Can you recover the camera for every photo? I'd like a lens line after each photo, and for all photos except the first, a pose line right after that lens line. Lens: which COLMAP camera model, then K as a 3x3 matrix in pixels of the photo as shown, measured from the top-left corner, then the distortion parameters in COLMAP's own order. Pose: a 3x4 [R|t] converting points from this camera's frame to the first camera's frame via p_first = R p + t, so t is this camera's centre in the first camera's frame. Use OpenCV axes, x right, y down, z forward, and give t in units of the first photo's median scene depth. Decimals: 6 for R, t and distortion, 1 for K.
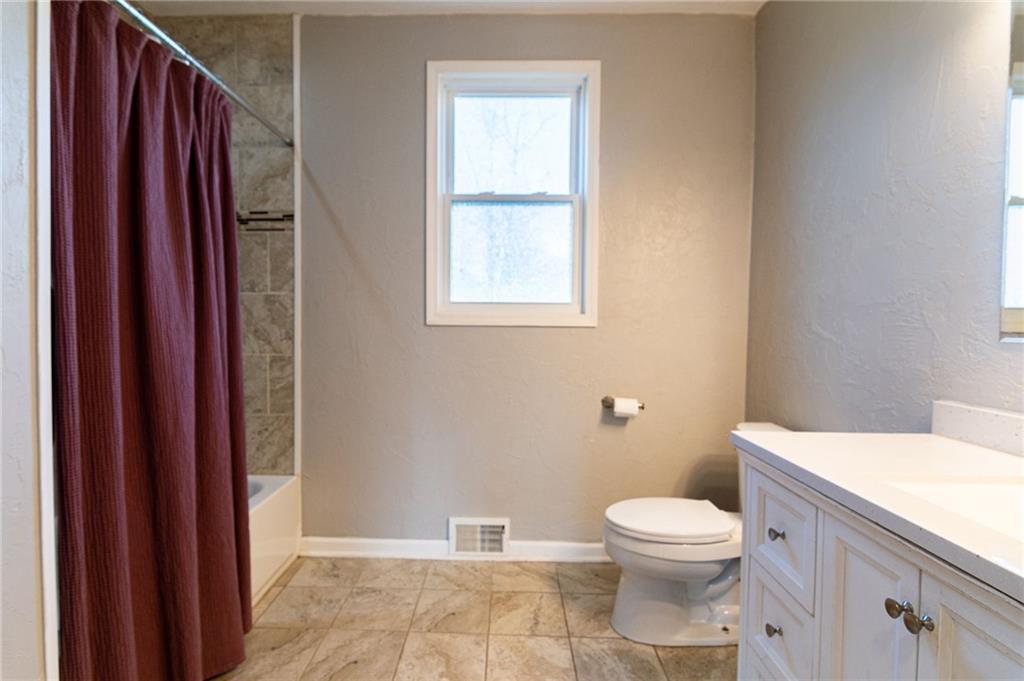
lens RADIAL K [[505.3, 0, 499.4], [0, 505.3, 337.8], [0, 0, 1]] dist [-0.004199, -0.000799]
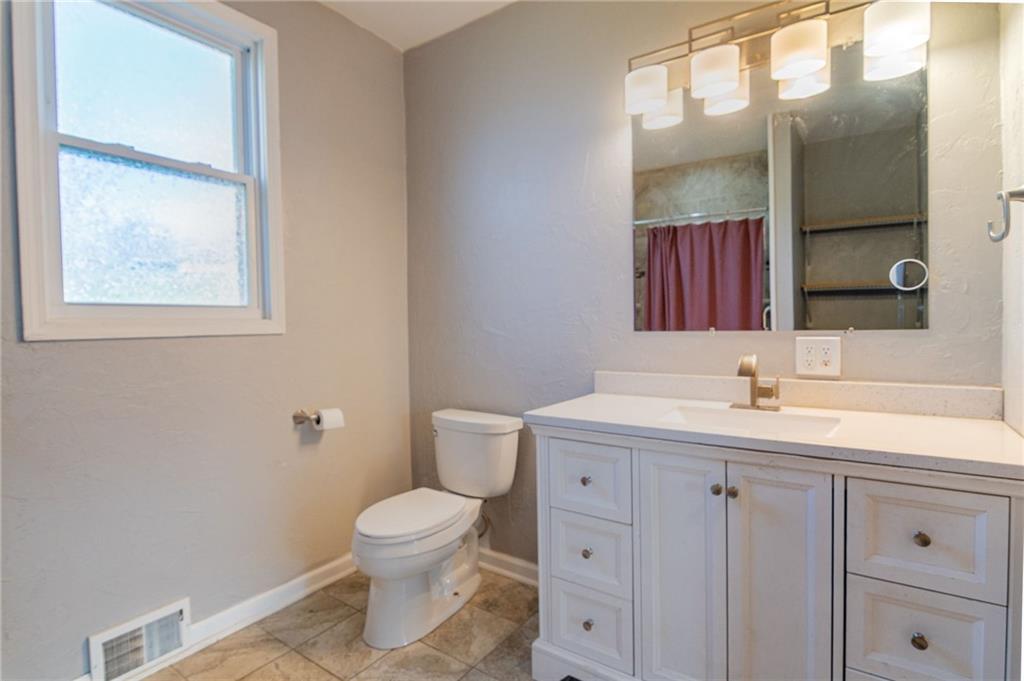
lens RADIAL K [[505.3, 0, 499.4], [0, 505.3, 337.8], [0, 0, 1]] dist [-0.004199, -0.000799]
pose [[0.565587, -0.042290, 0.823604, -0.334121], [0.049016, 0.998643, 0.017617, -0.012286], [-0.823231, 0.030406, 0.566892, 0.206977]]
